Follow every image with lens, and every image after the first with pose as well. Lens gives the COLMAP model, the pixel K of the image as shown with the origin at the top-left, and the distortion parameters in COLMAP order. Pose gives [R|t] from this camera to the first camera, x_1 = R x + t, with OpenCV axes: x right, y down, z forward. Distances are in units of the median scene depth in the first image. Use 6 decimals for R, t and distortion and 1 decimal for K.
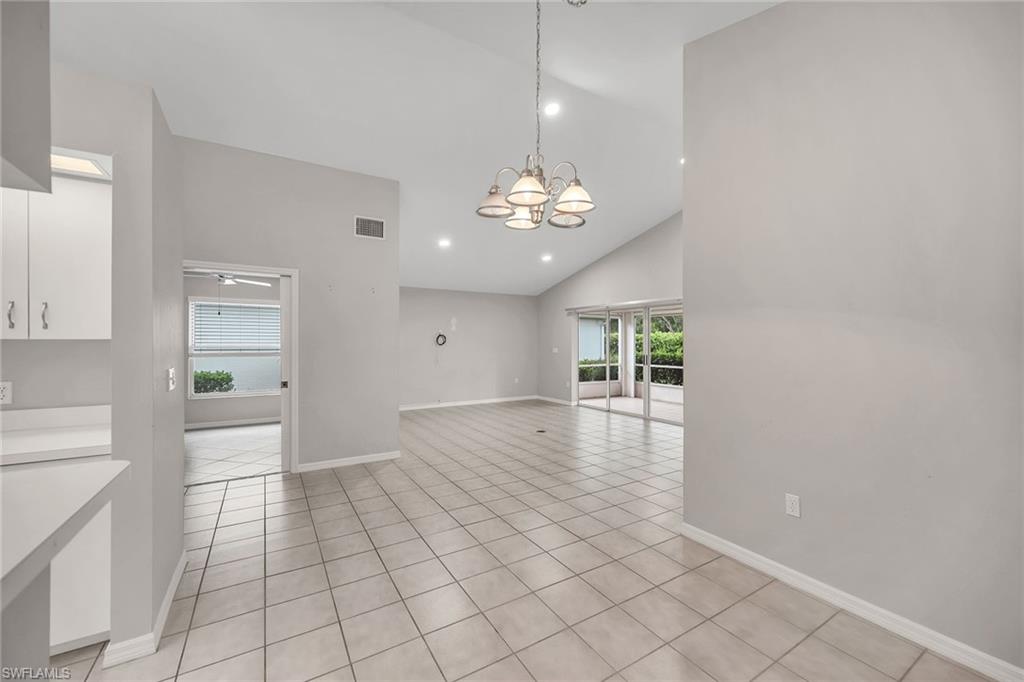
lens RADIAL K [[409.3, 0, 506.4], [0, 409.3, 338.1], [0, 0, 1]] dist [0.002738, 0.000641]
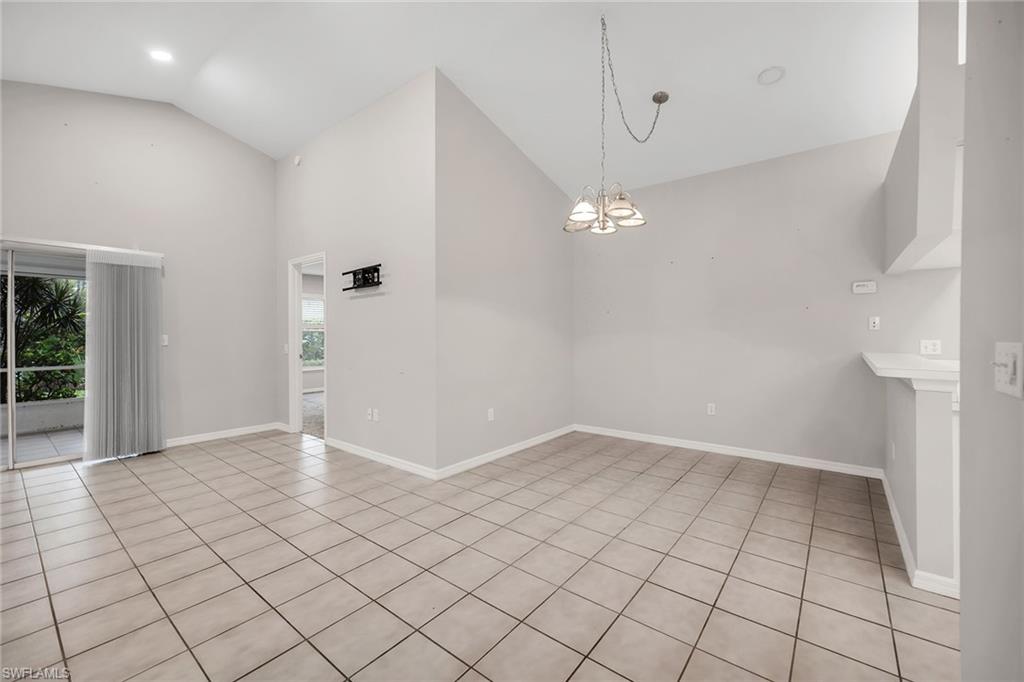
lens RADIAL K [[409.3, 0, 506.4], [0, 409.3, 338.1], [0, 0, 1]] dist [0.002738, 0.000641]
pose [[-0.341736, -0.012496, 0.939713, -0.960446], [-0.003420, 0.999922, 0.012053, 0.050647], [-0.939790, 0.000905, -0.341752, 1.511178]]
